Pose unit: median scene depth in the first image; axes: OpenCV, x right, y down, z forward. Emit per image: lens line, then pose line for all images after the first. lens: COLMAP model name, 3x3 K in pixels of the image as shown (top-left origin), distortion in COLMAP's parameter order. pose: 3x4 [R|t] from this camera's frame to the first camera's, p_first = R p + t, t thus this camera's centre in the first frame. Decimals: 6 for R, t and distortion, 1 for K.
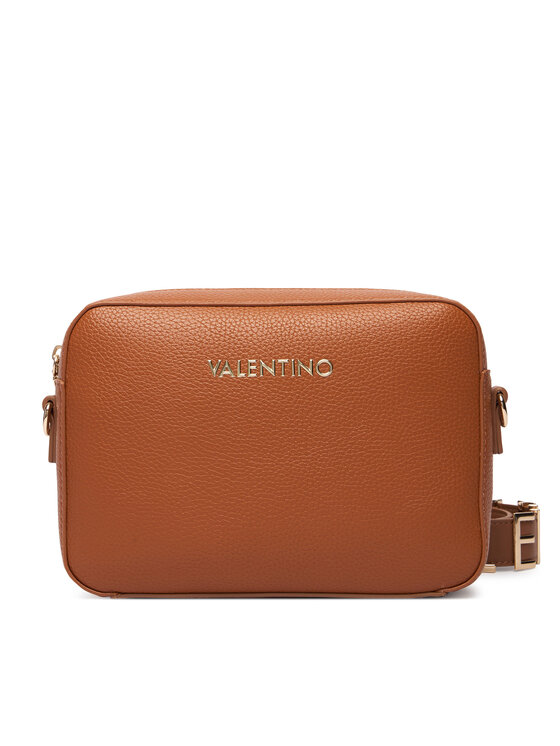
lens RADIAL K [[1581.1, 0, 280.4], [0, 1581.1, 368.0], [0, 0, 1]] dist [0.284602, 0.000000]
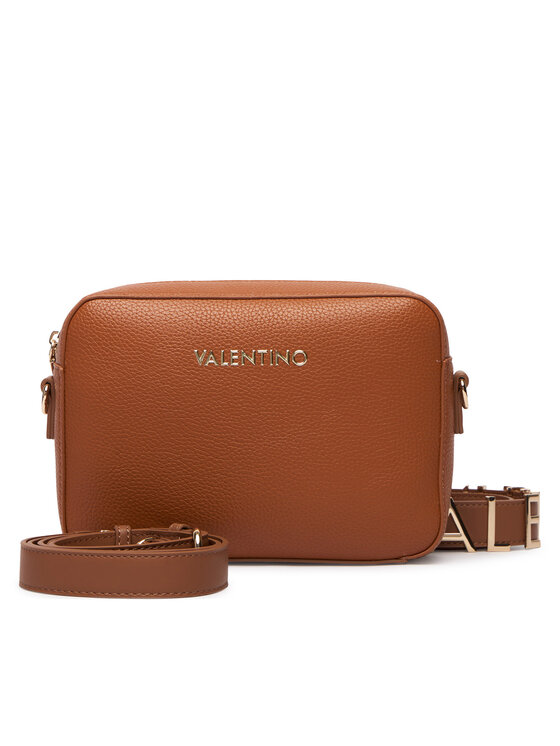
lens RADIAL K [[2526.9, 0, 281.1], [0, 2526.9, 377.4], [0, 0, 1]] dist [1.150852, 0.000000]
pose [[0.999947, 0.008708, 0.005489, 0.005173], [-0.009130, 0.996558, 0.082390, -0.130600], [-0.004752, -0.082436, 0.996585, -0.754364]]
